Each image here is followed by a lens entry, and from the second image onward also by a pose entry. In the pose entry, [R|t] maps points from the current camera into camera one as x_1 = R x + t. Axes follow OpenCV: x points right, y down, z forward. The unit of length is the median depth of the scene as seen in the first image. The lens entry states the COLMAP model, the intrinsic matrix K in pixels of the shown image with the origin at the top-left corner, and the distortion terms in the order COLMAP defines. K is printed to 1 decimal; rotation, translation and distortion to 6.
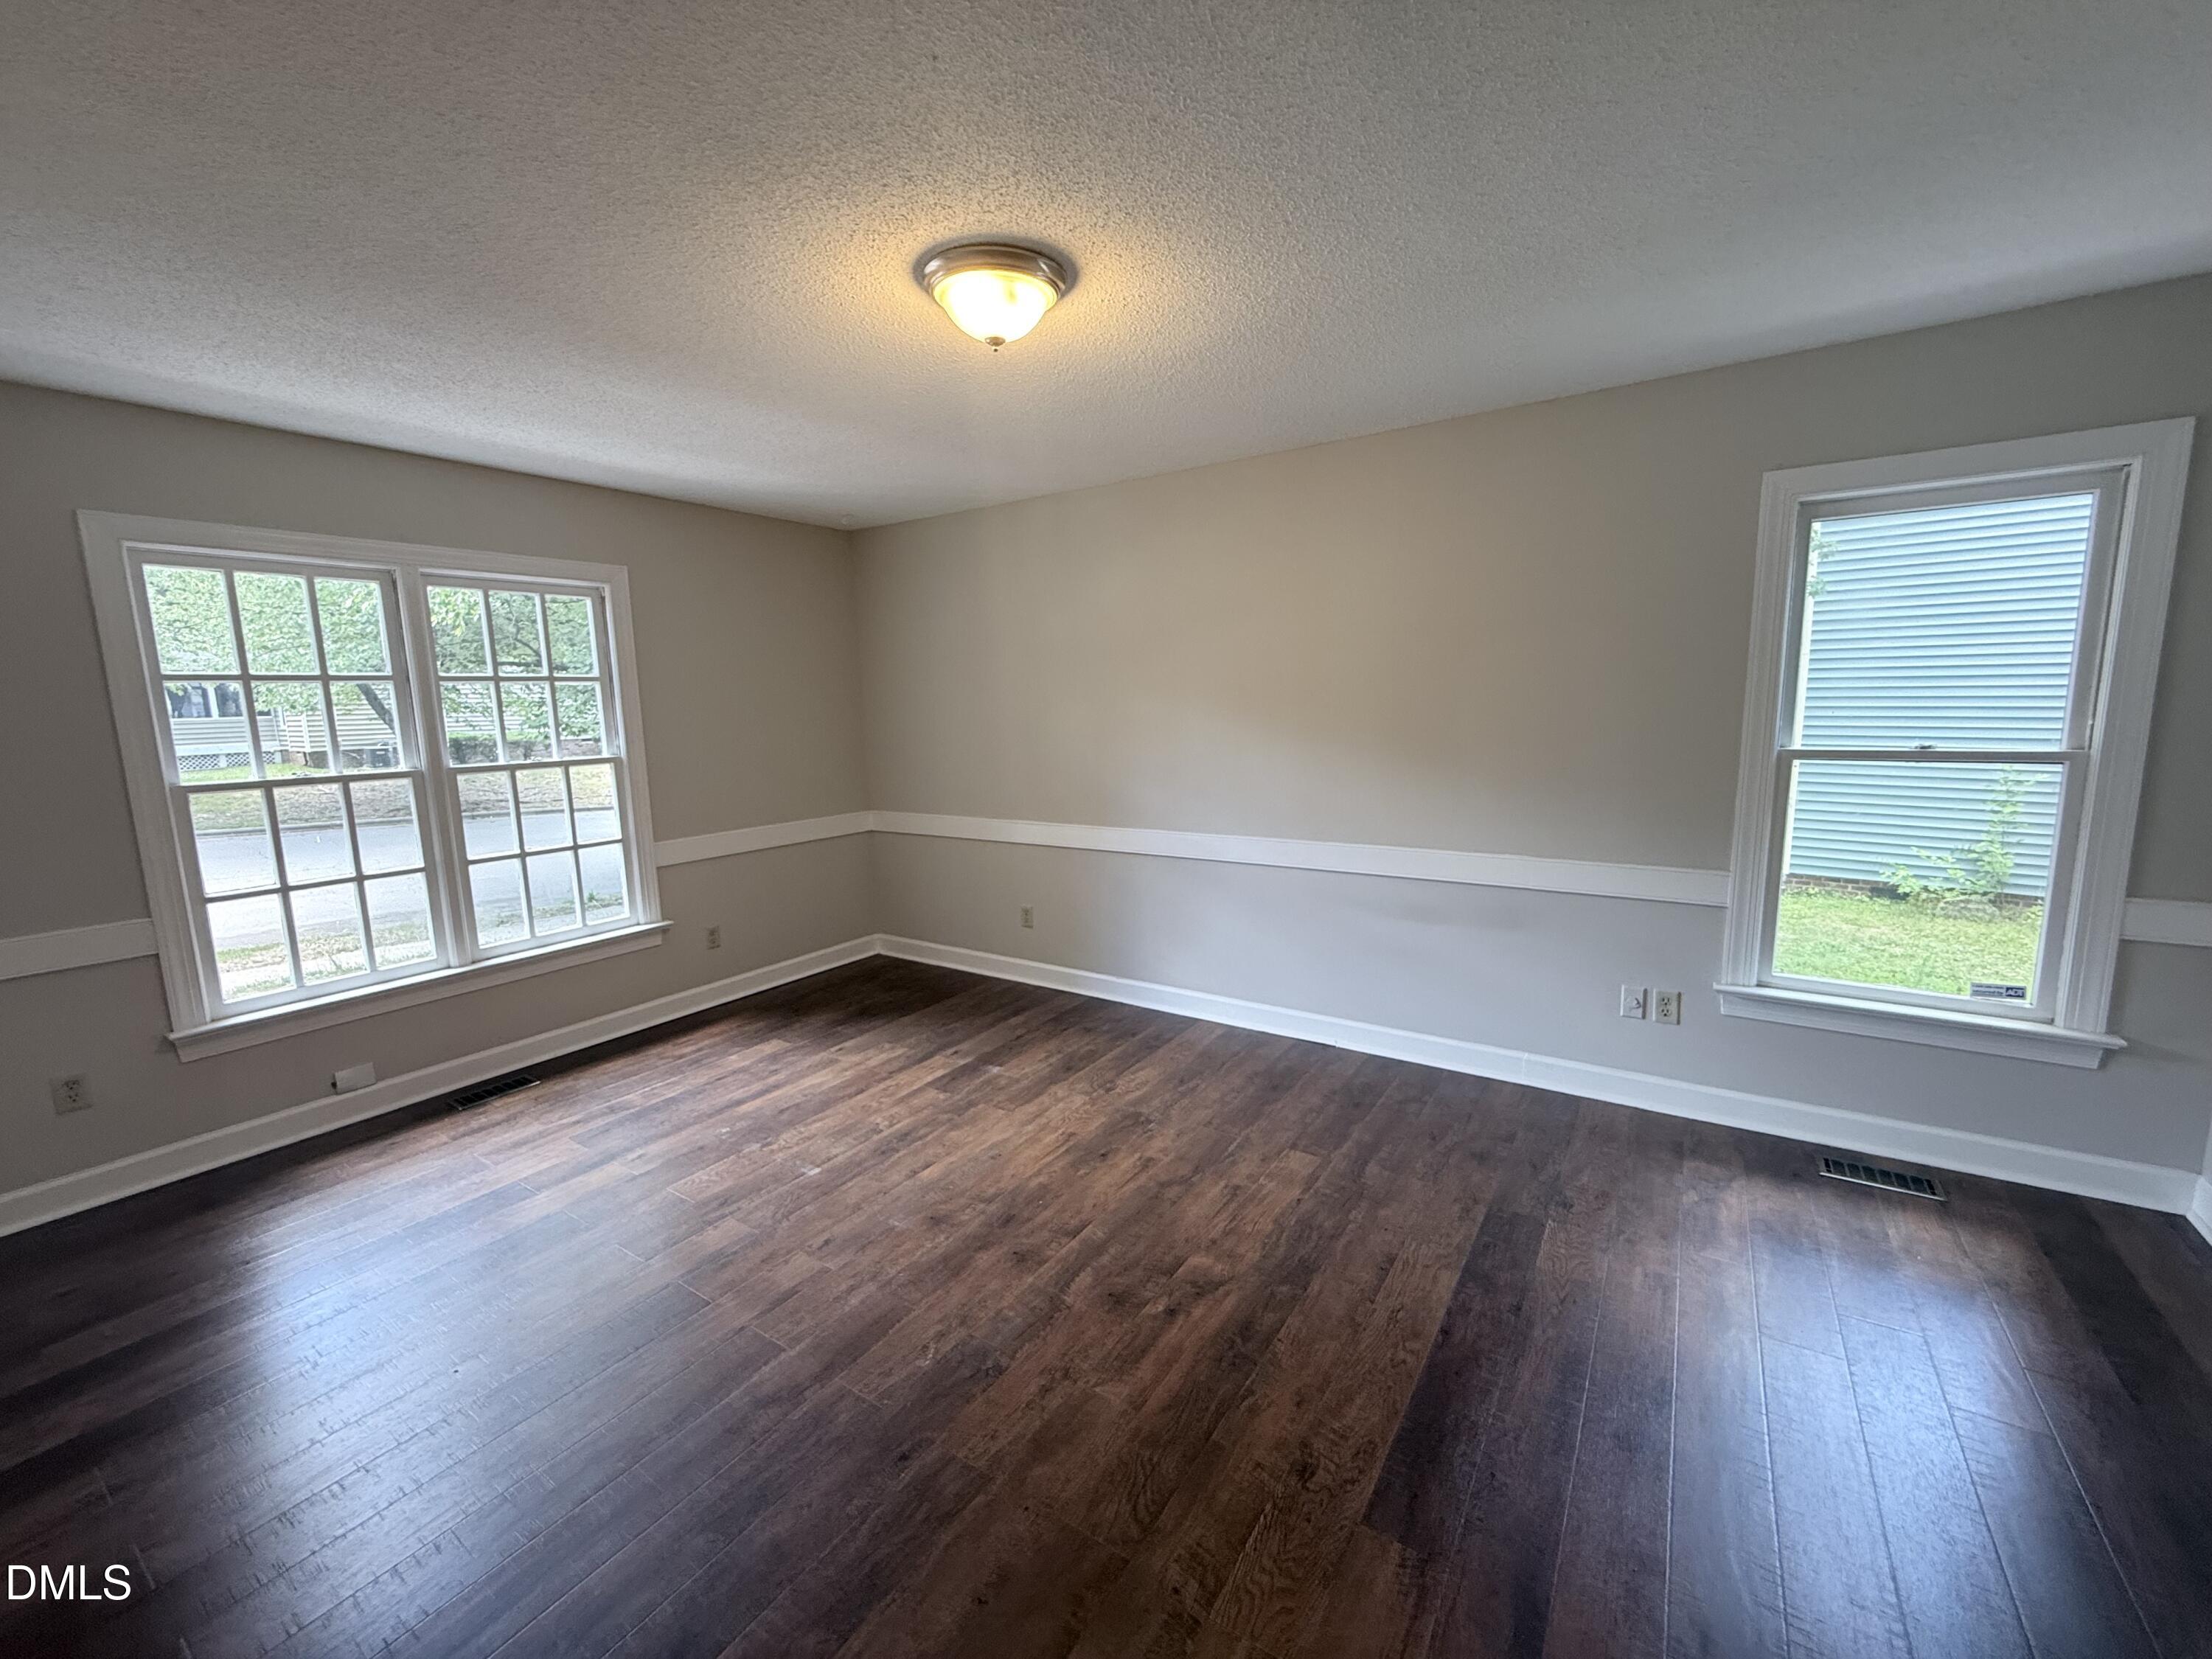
lens RADIAL K [[886.9, 0, 1100.5], [0, 886.9, 830.6], [0, 0, 1]] dist [-0.001855, 0.000077]
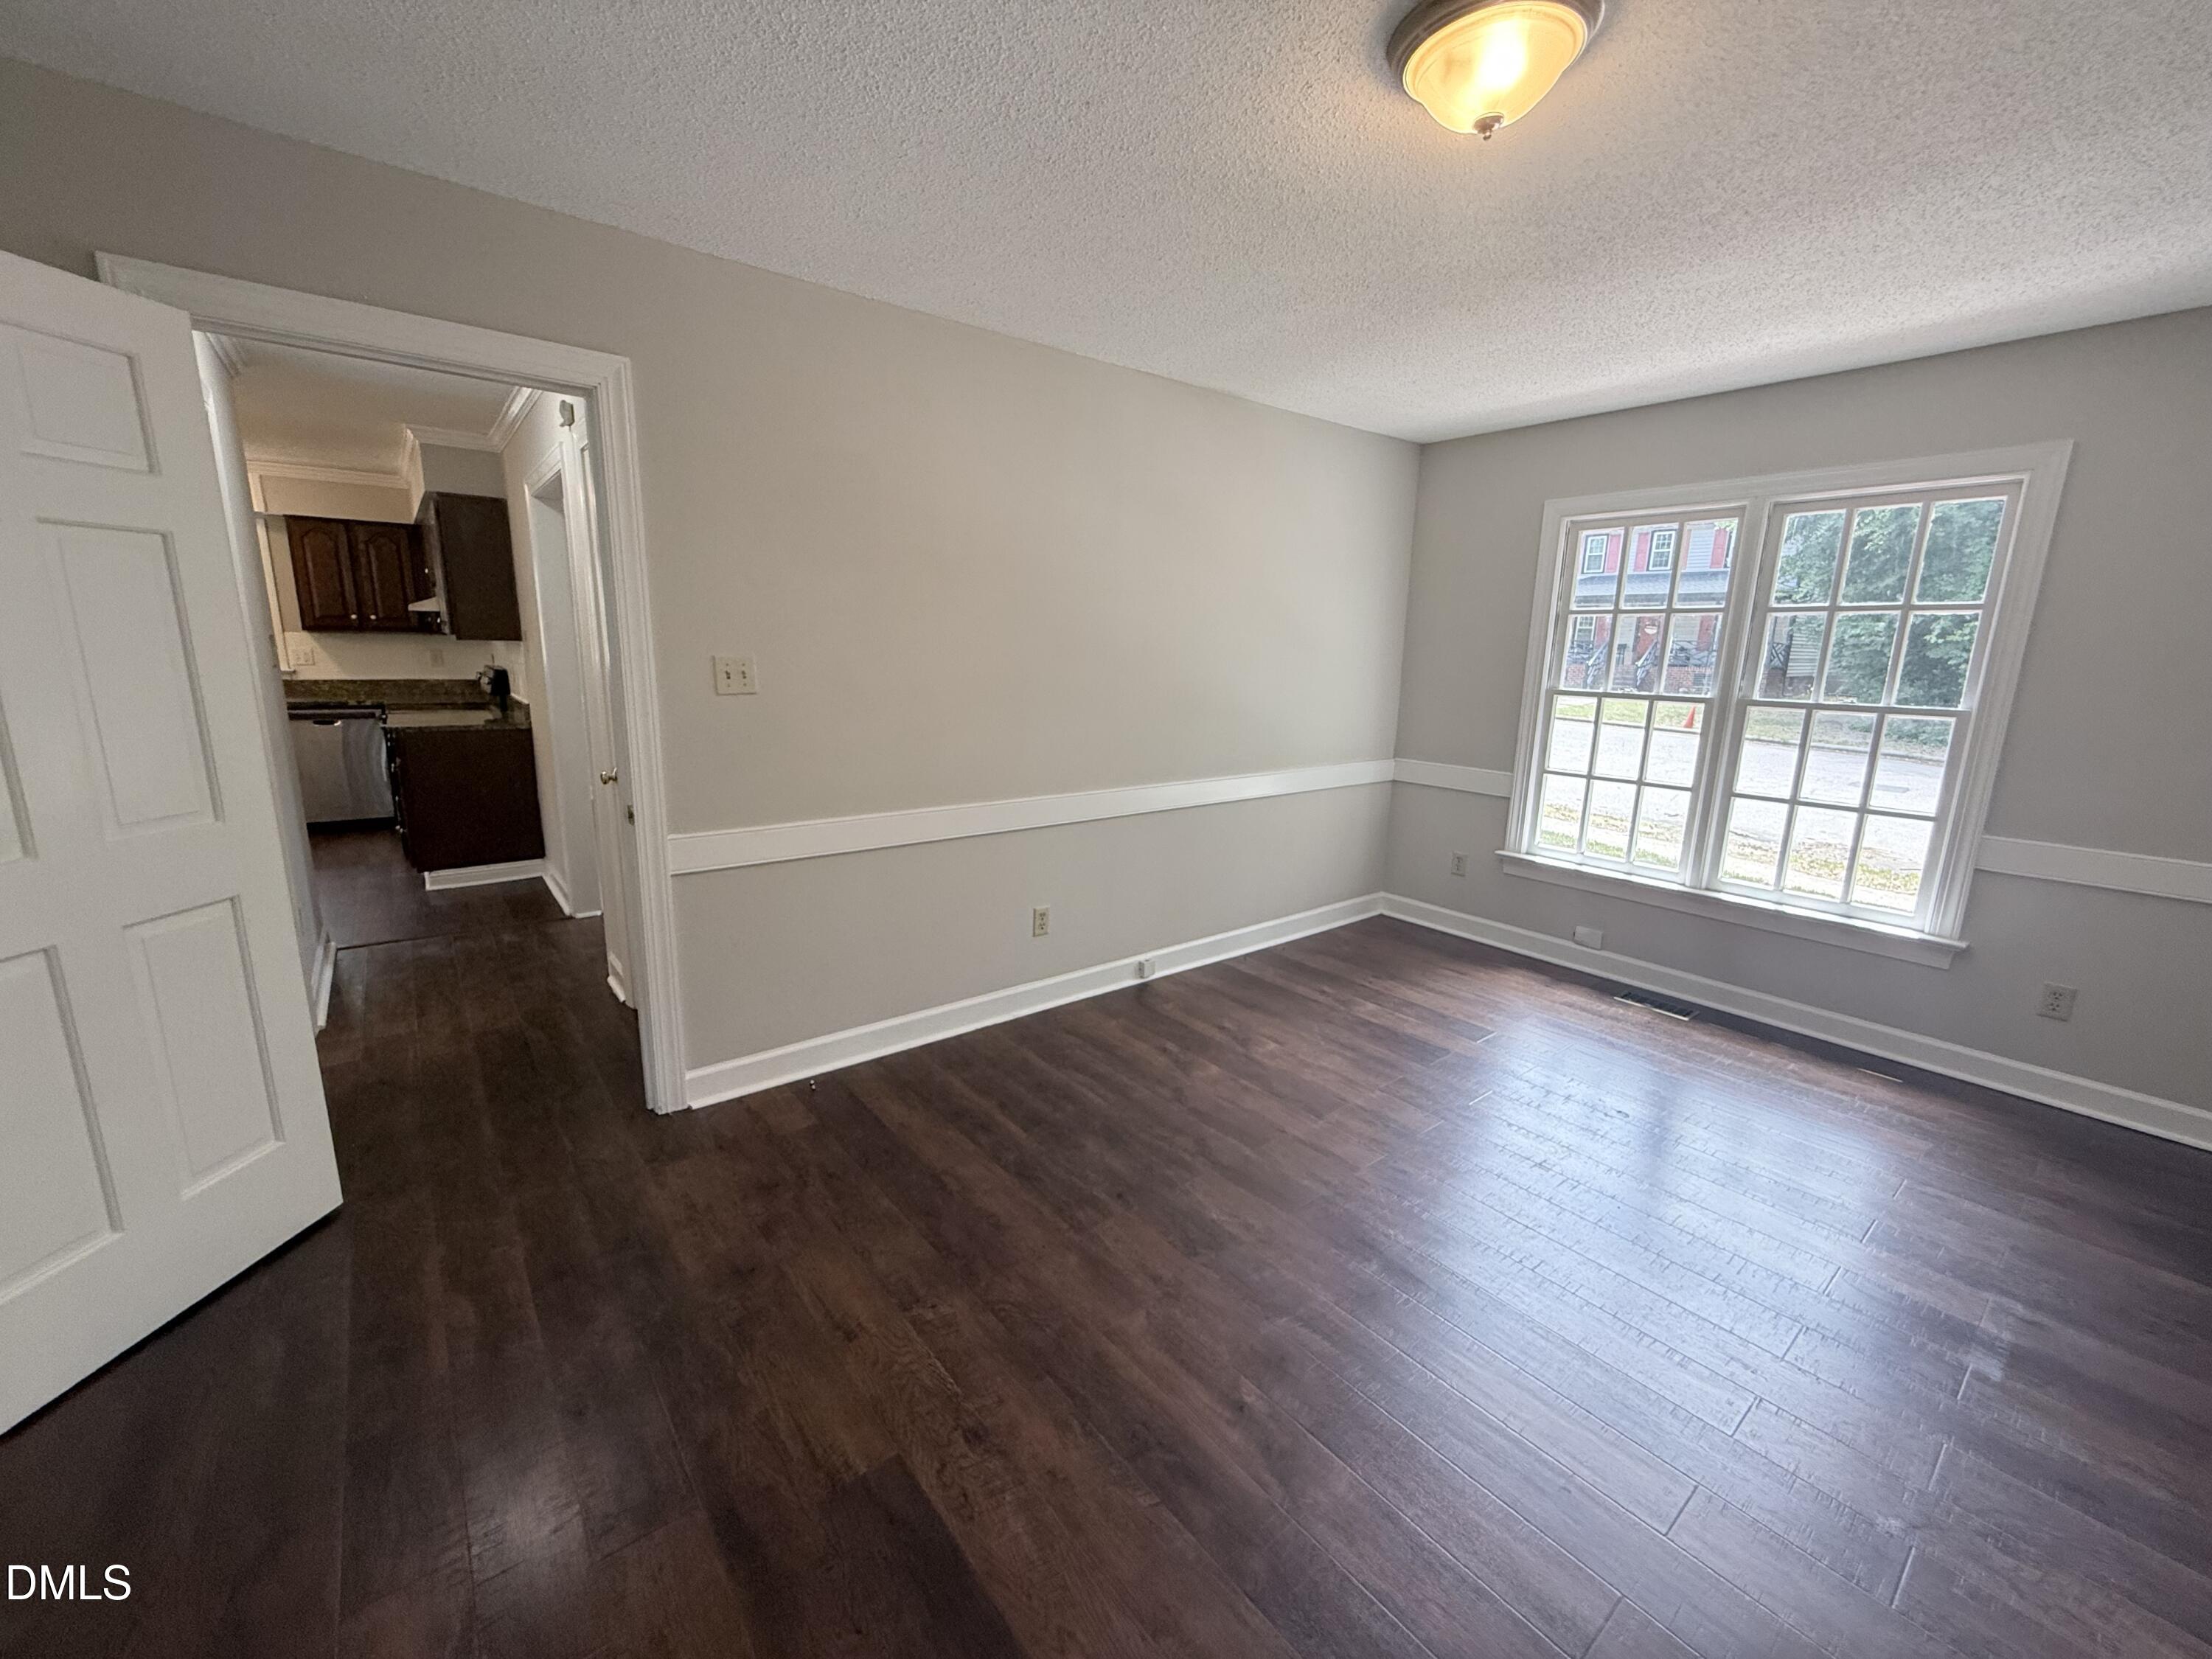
lens RADIAL K [[878.9, 0, 1104.6], [0, 878.9, 819.5], [0, 0, 1]] dist [-0.002496, 0.003116]
pose [[-0.295354, 0.210648, -0.931876, 0.599953], [-0.150050, 0.953058, 0.262994, -0.122730], [0.943531, 0.217504, -0.249882, 0.782946]]
